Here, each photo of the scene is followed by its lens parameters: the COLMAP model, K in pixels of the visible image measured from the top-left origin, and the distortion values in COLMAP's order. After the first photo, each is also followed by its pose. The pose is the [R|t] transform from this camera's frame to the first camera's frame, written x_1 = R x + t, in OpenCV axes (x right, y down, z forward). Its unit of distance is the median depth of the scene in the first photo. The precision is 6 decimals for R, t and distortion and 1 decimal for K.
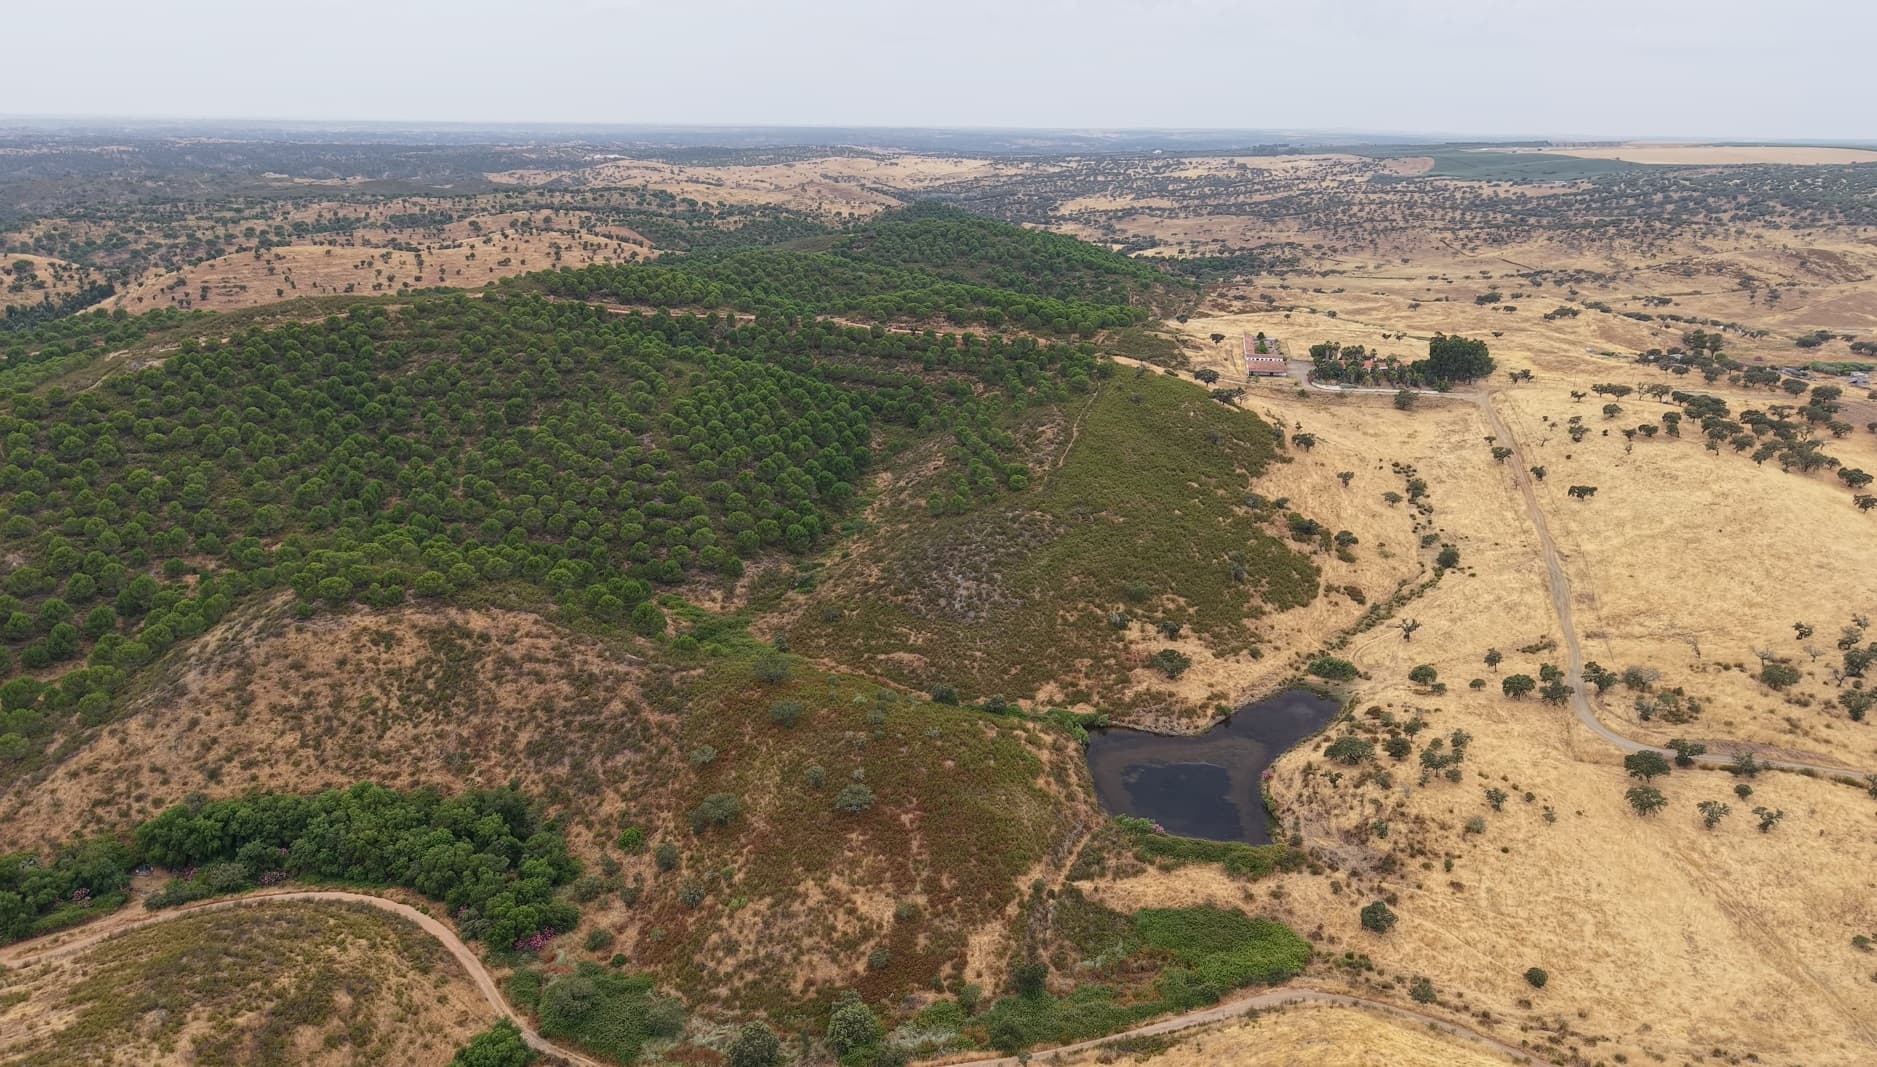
lens RADIAL K [[1393.3, 0, 993.4], [0, 1393.3, 501.9], [0, 0, 1]] dist [0.083274, -0.115197]
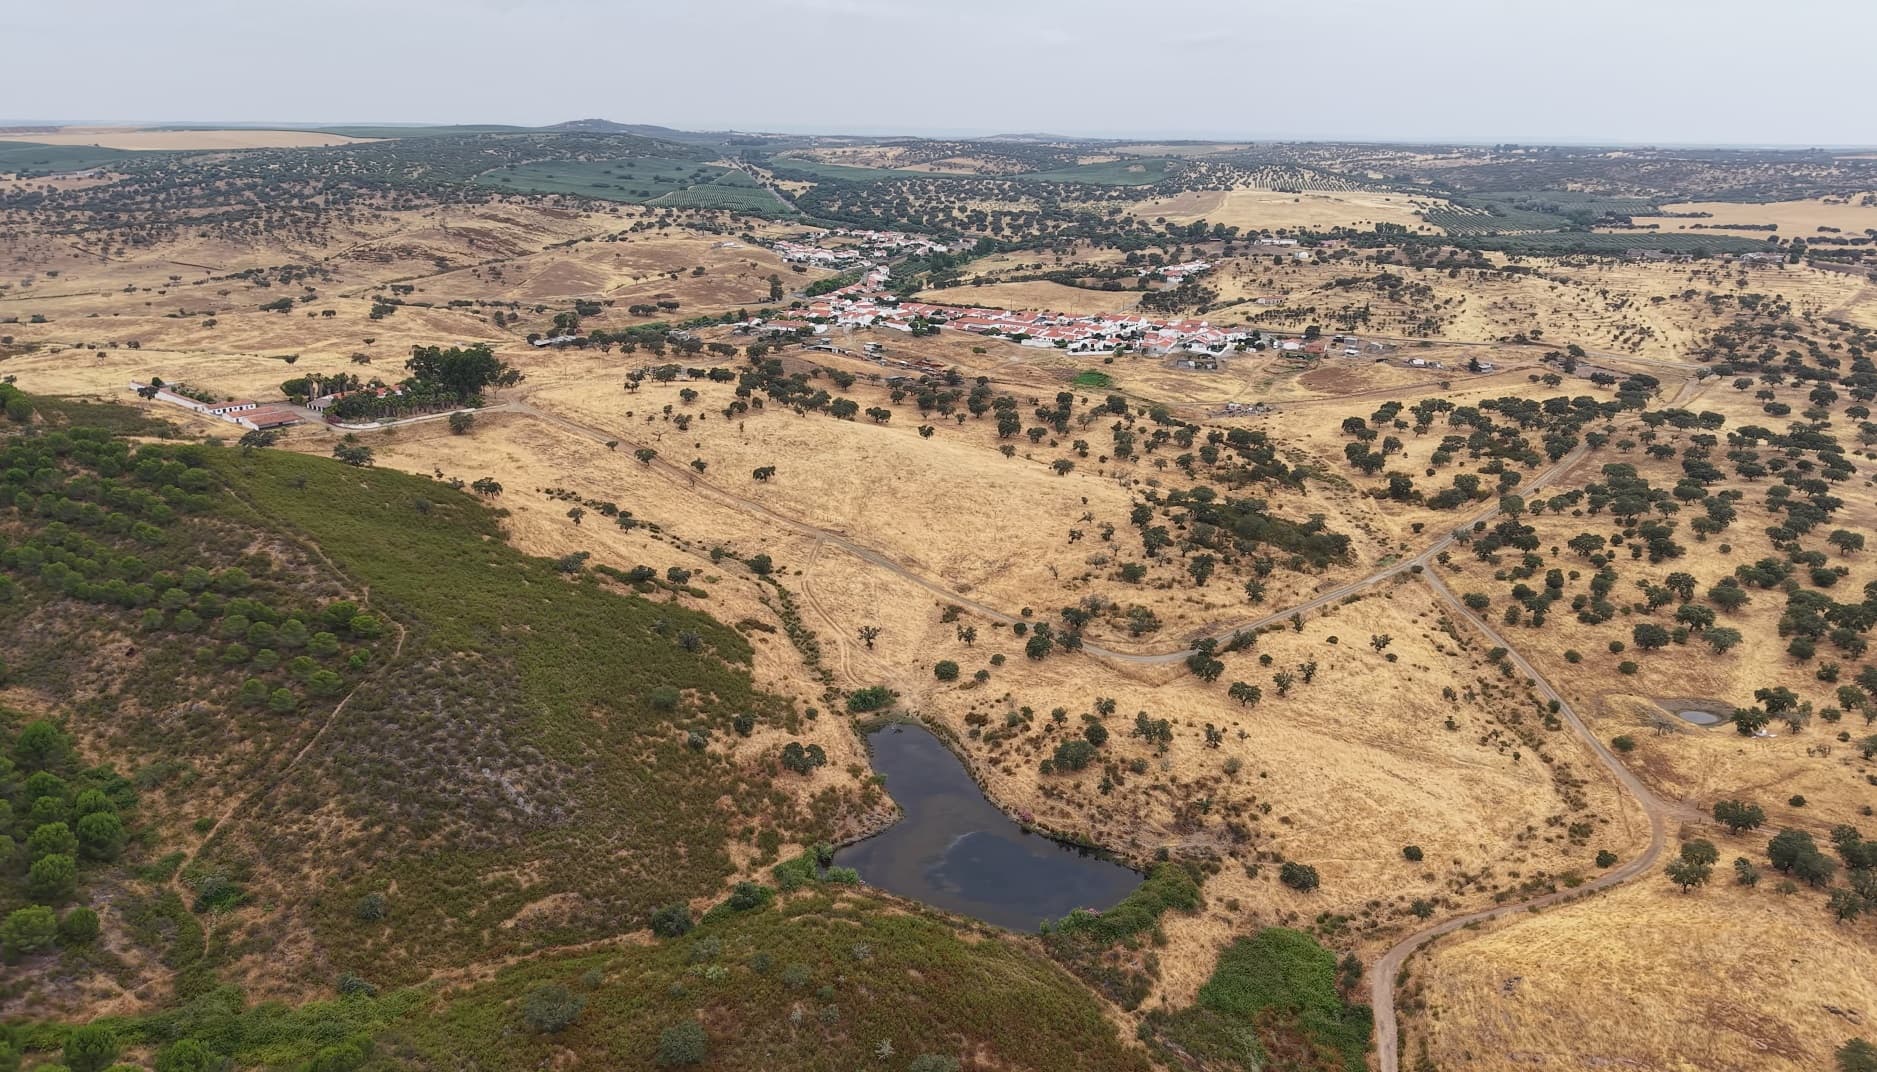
lens RADIAL K [[1381.0, 0, 938.5], [0, 1381.0, 536.0], [0, 0, 1]] dist [0.038061, -0.046249]
pose [[0.514600, -0.253323, 0.819154, -0.470764], [0.222167, 0.962126, 0.157970, -0.124438], [-0.828148, 0.100698, 0.551391, 0.459476]]
